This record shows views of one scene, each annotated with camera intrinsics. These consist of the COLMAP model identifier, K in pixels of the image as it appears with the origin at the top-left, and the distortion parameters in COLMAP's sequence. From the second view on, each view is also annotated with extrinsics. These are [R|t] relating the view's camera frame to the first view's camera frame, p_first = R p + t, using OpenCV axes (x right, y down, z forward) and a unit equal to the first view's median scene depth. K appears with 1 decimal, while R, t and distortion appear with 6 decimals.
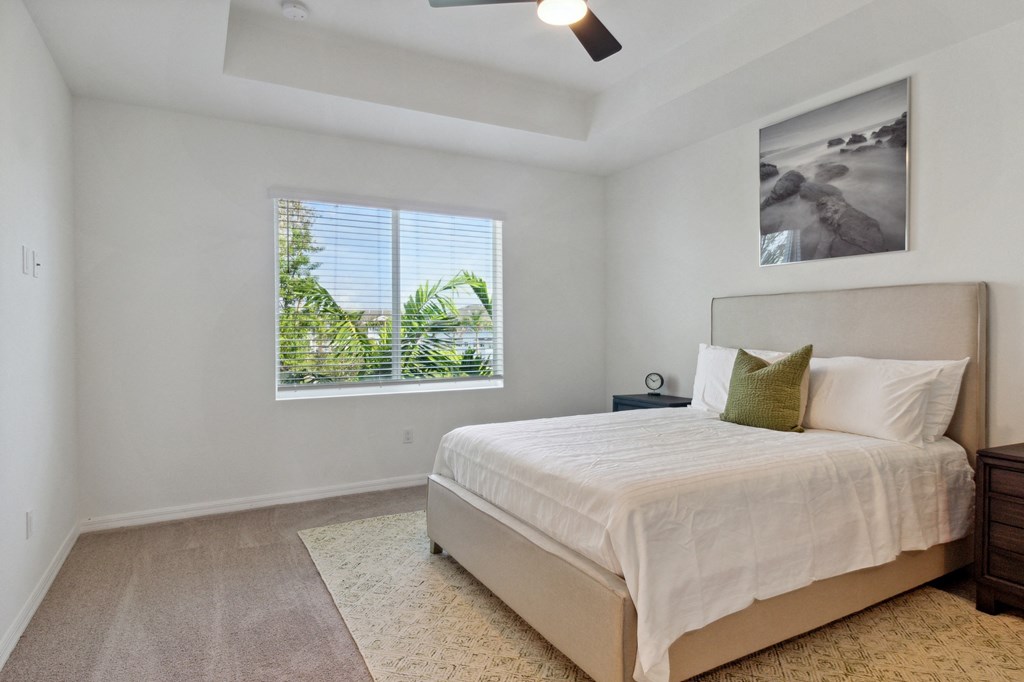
lens RADIAL K [[572.9, 0, 512.0], [0, 572.9, 341.0], [0, 0, 1]] dist [-0.002628, 0.002153]
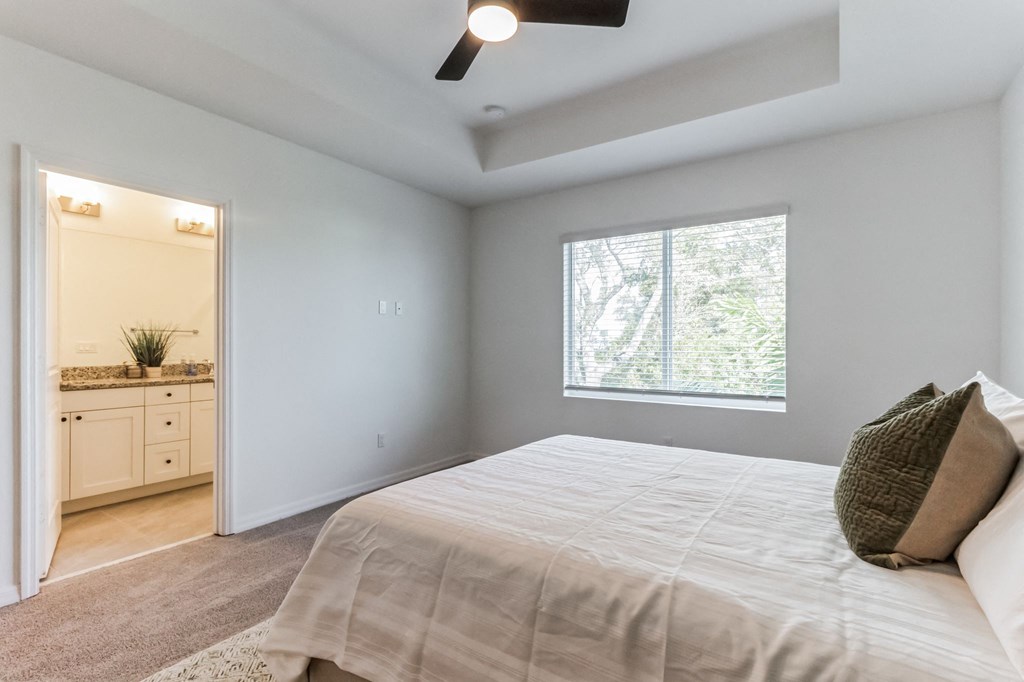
lens RADIAL K [[481.1, 0, 531.0], [0, 481.1, 344.9], [0, 0, 1]] dist [0.001669, 0.000278]
pose [[0.474152, 0.008016, -0.880407, 0.778708], [-0.019035, 0.999818, -0.001148, -0.017447], [0.880237, 0.017303, 0.474218, 0.605094]]
